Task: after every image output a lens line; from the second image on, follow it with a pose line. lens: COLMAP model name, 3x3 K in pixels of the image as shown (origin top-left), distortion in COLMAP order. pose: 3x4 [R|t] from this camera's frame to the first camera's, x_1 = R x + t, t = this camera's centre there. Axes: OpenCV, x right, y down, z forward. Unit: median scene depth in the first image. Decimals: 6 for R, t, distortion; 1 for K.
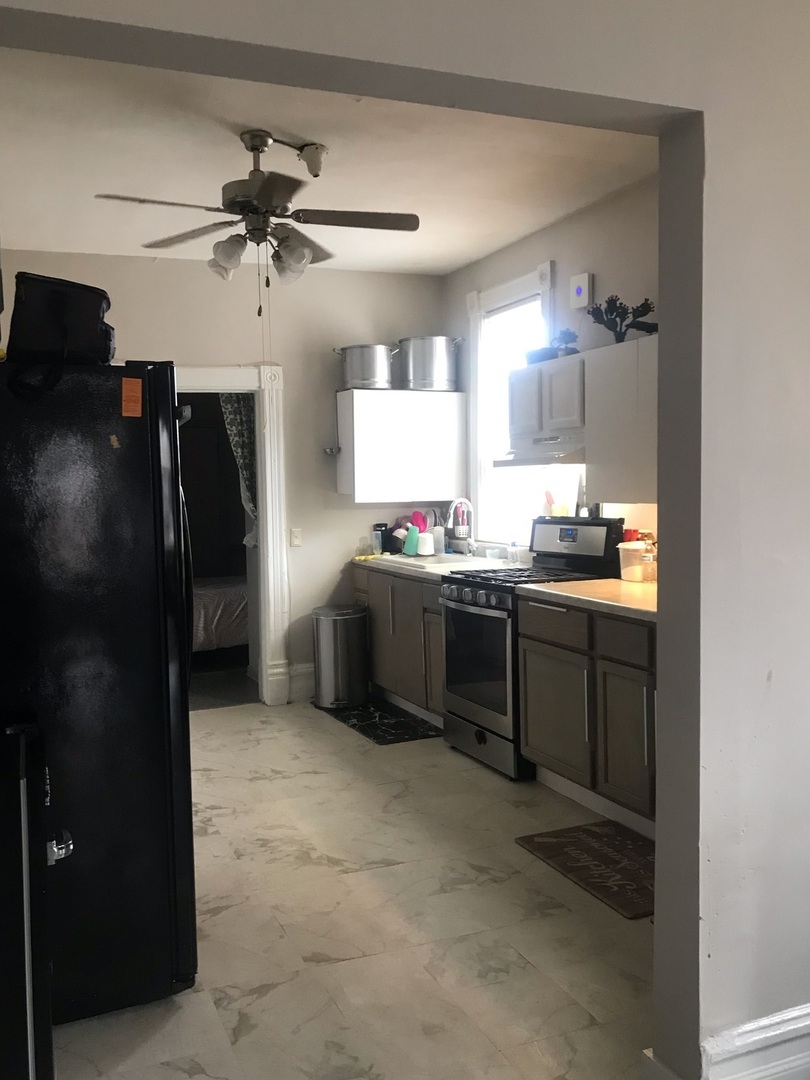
lens RADIAL K [[982.3, 0, 405.0], [0, 982.3, 540.0], [0, 0, 1]] dist [0.142583, -0.574917]
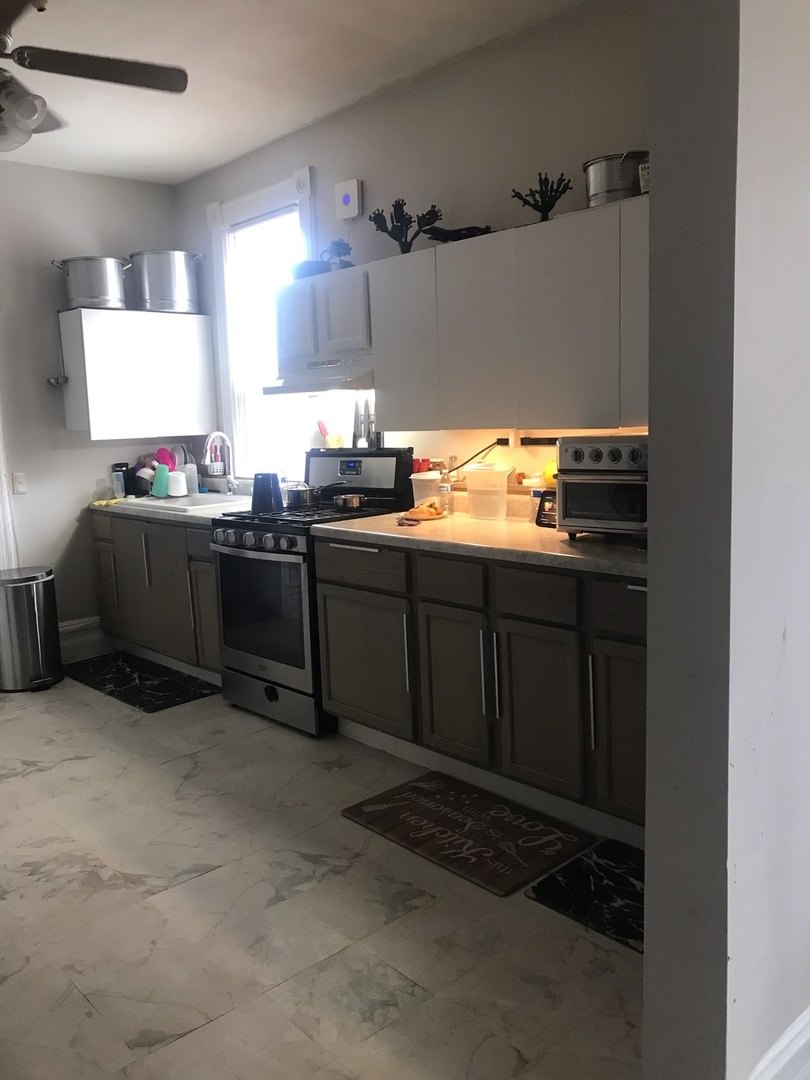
lens RADIAL K [[871.8, 0, 405.0], [0, 871.8, 540.0], [0, 0, 1]] dist [0.036111, -0.062744]
pose [[0.942097, -0.064541, 0.329072, -0.062879], [0.039969, 0.995920, 0.080904, -0.001538], [-0.332951, -0.063067, 0.940833, 0.211088]]
